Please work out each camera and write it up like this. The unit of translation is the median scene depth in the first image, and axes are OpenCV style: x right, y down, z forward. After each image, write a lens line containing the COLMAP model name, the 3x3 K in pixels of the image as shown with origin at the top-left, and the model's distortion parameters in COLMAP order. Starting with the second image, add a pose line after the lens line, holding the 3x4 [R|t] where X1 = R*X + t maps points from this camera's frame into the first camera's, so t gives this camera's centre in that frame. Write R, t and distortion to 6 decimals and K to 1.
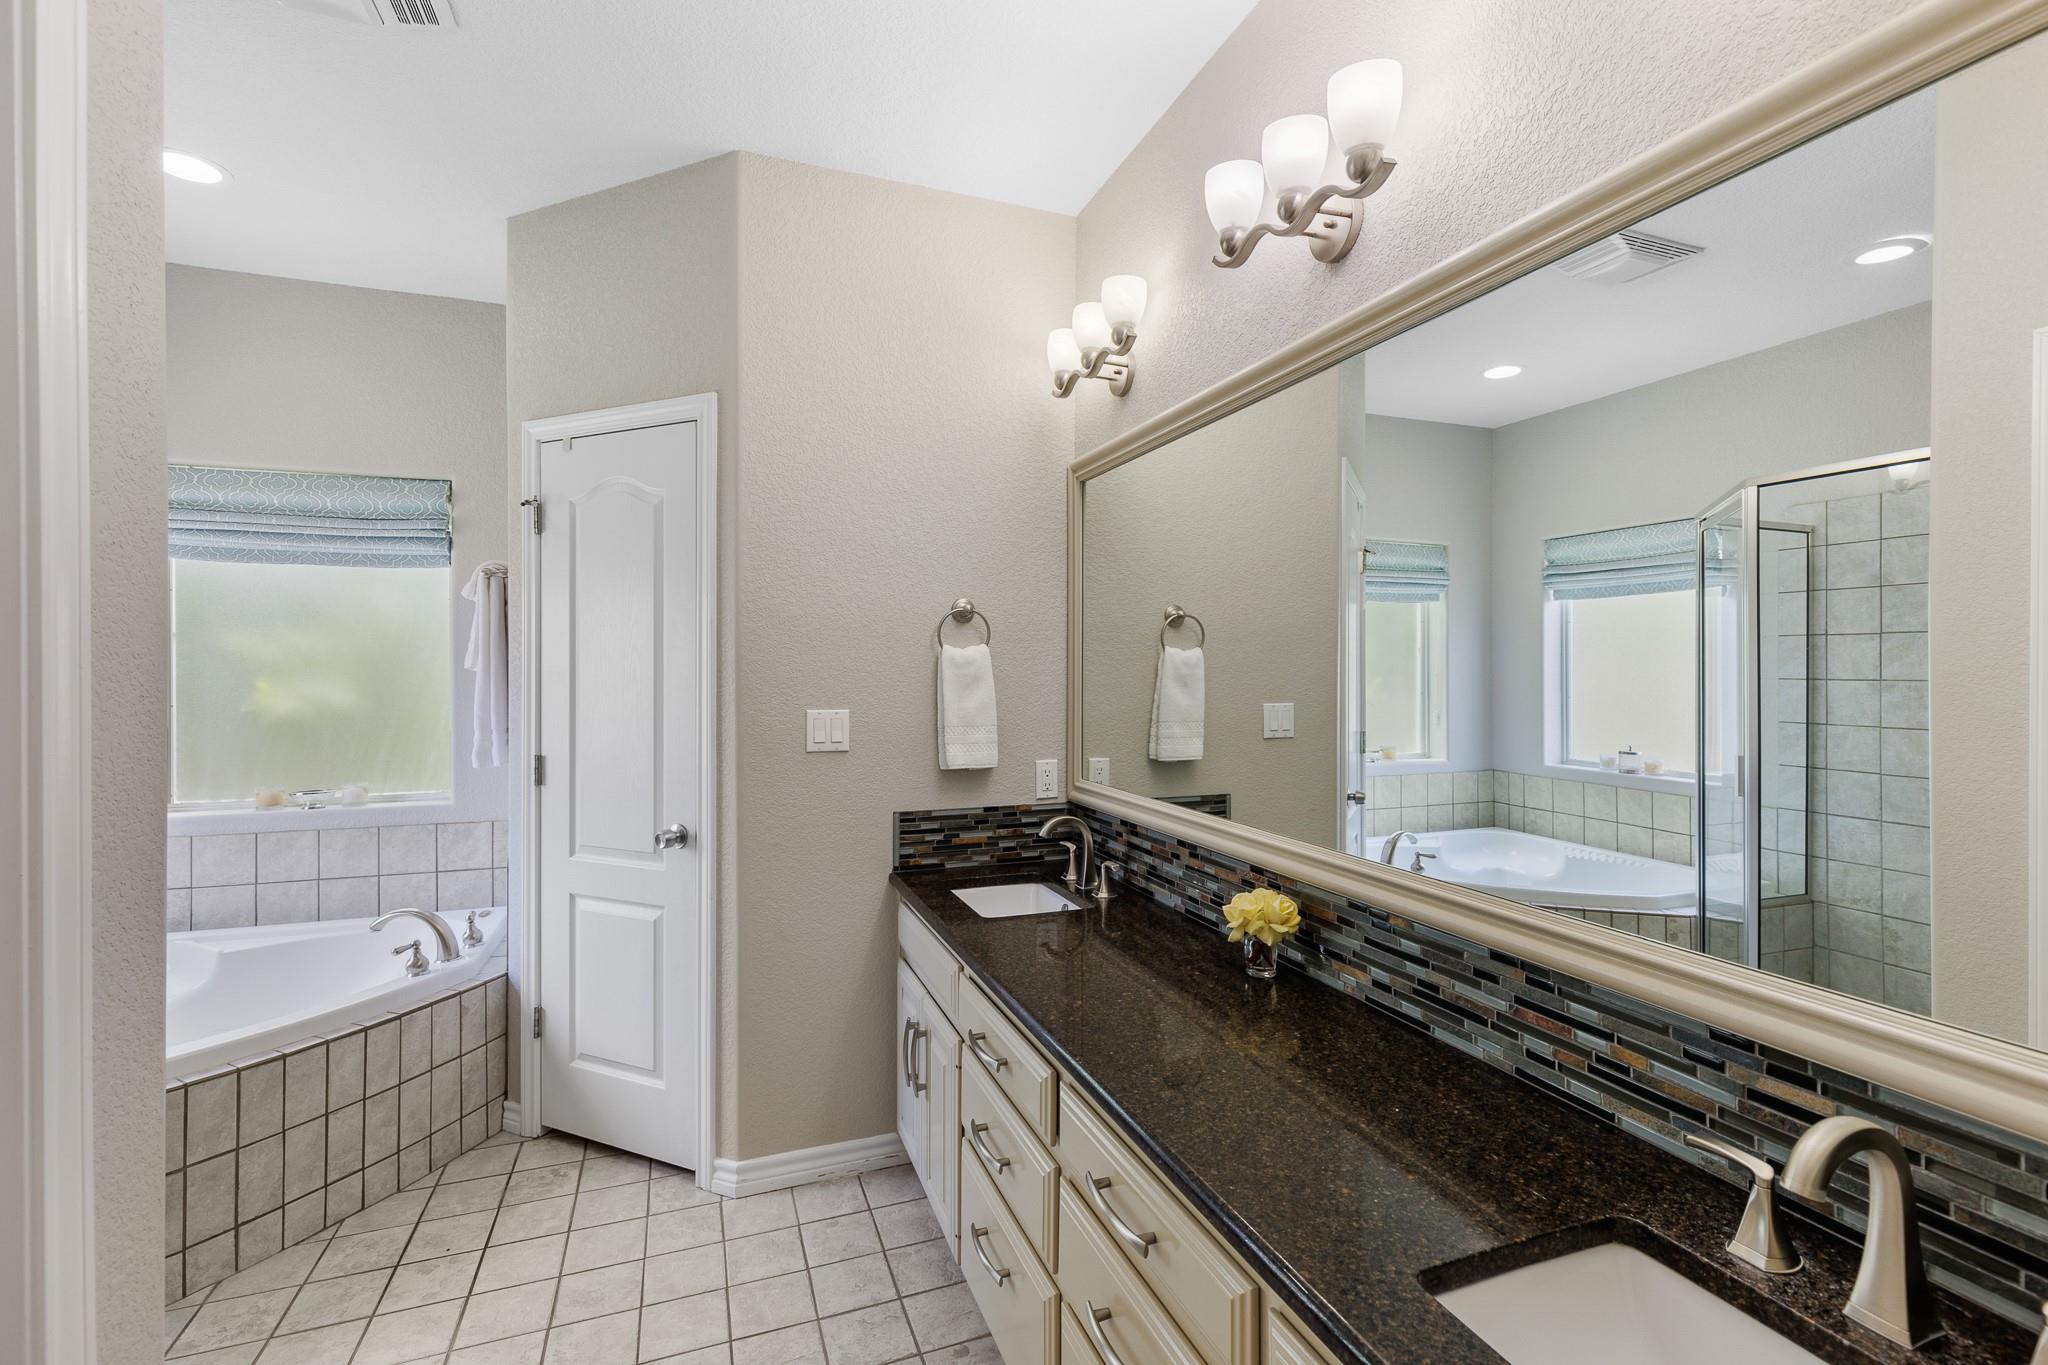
lens RADIAL K [[936.0, 0, 1036.8], [0, 936.0, 676.8], [0, 0, 1]] dist [0.007031, 0.000584]
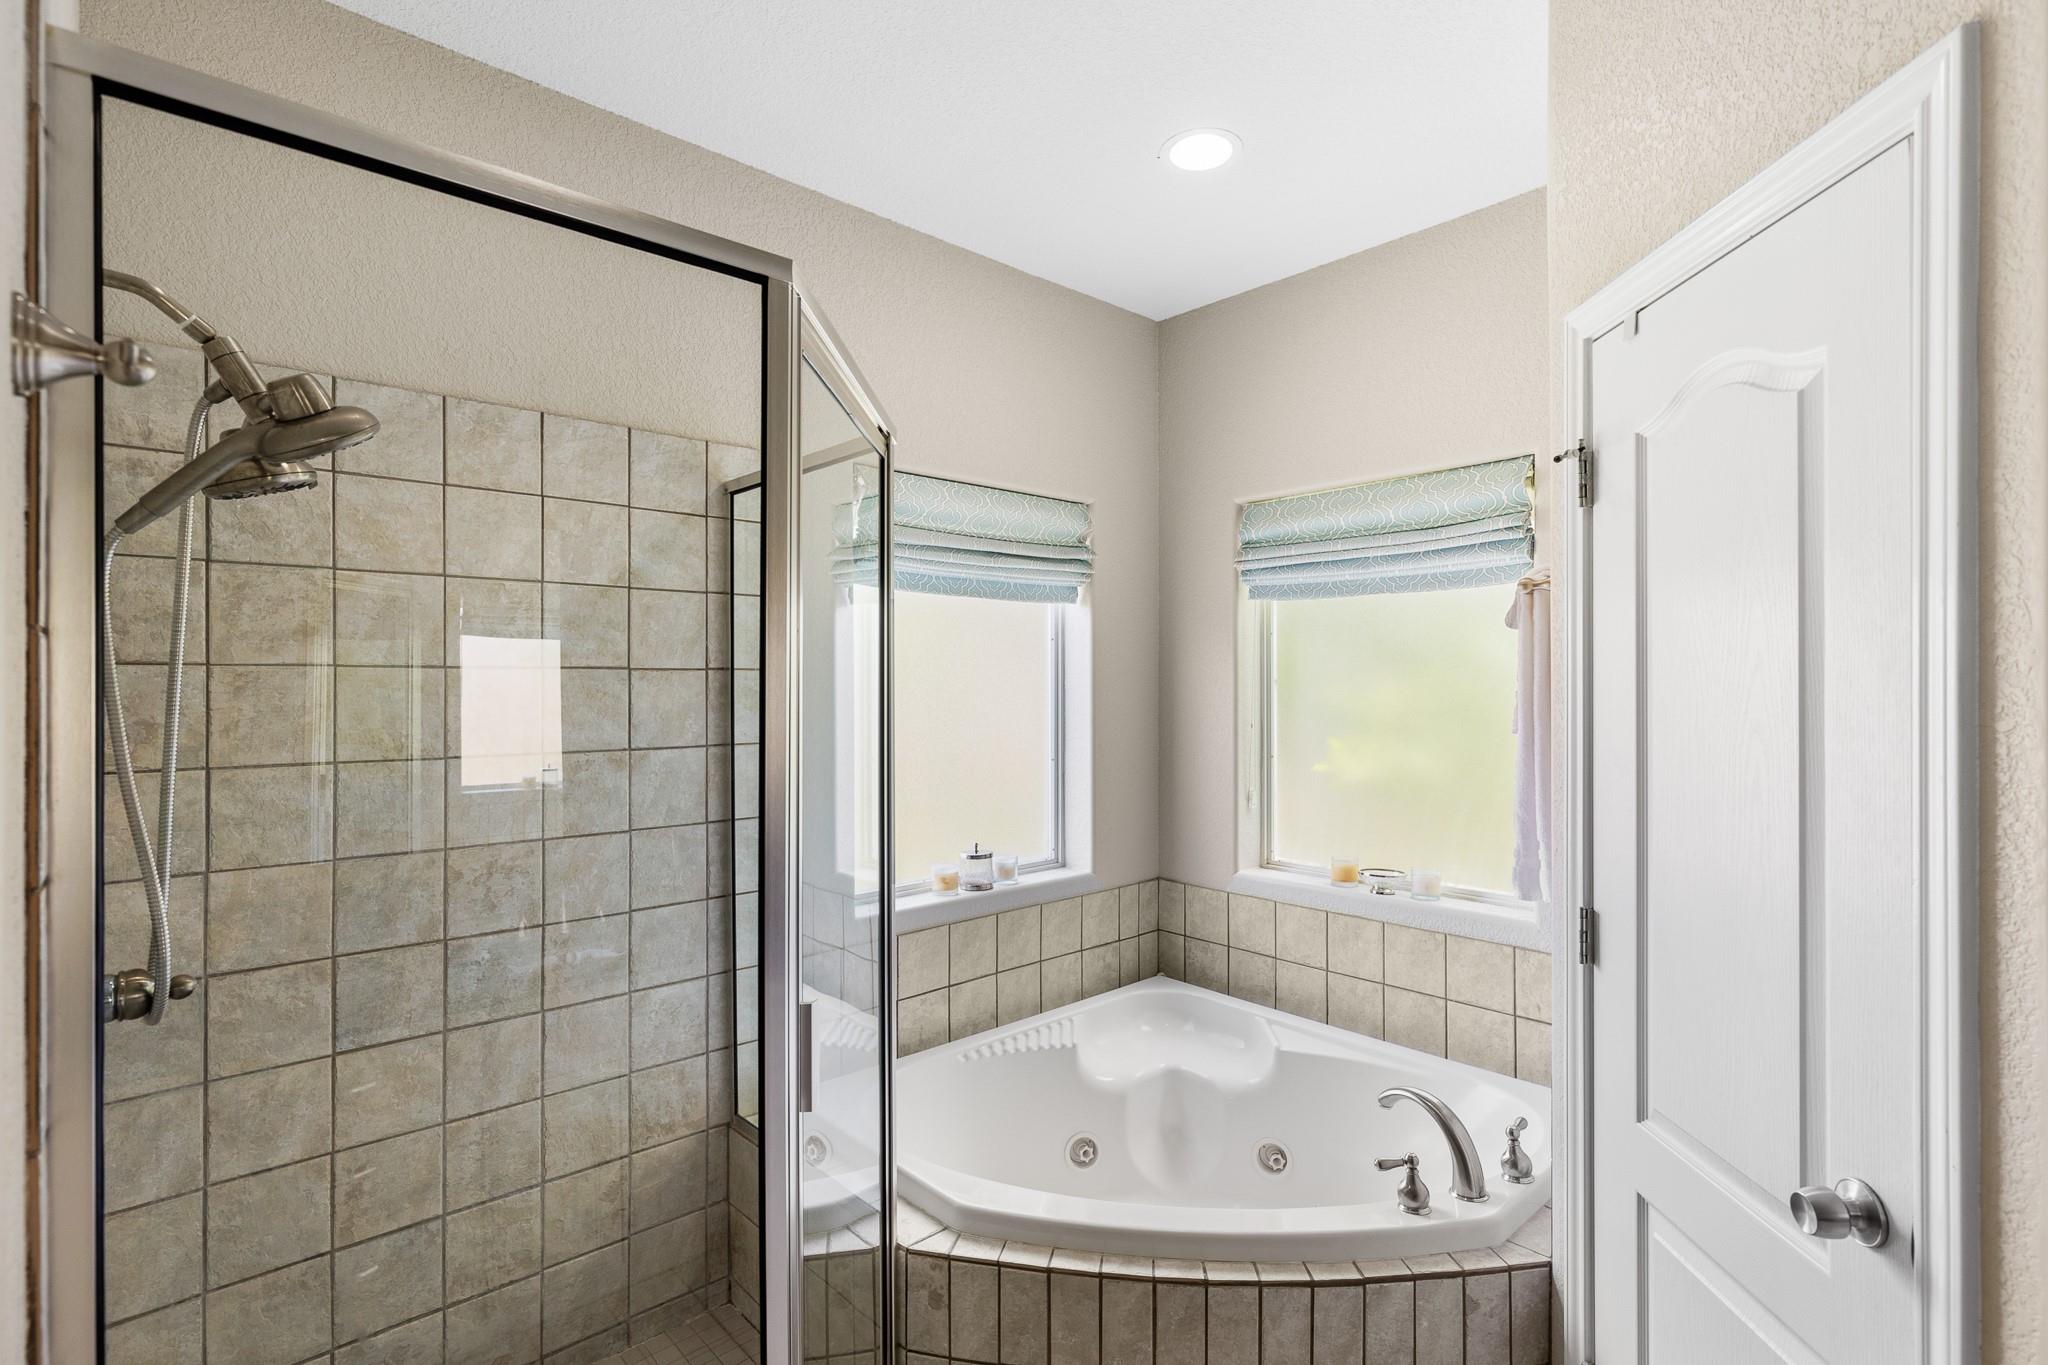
lens RADIAL K [[961.5, 0, 1033.6], [0, 961.5, 681.8], [0, 0, 1]] dist [-0.000362, -0.001109]
pose [[0.370590, -0.003760, -0.928789, -0.126727], [0.002865, 0.999992, -0.002905, -0.049368], [0.928792, -0.001585, 0.370598, 0.488218]]
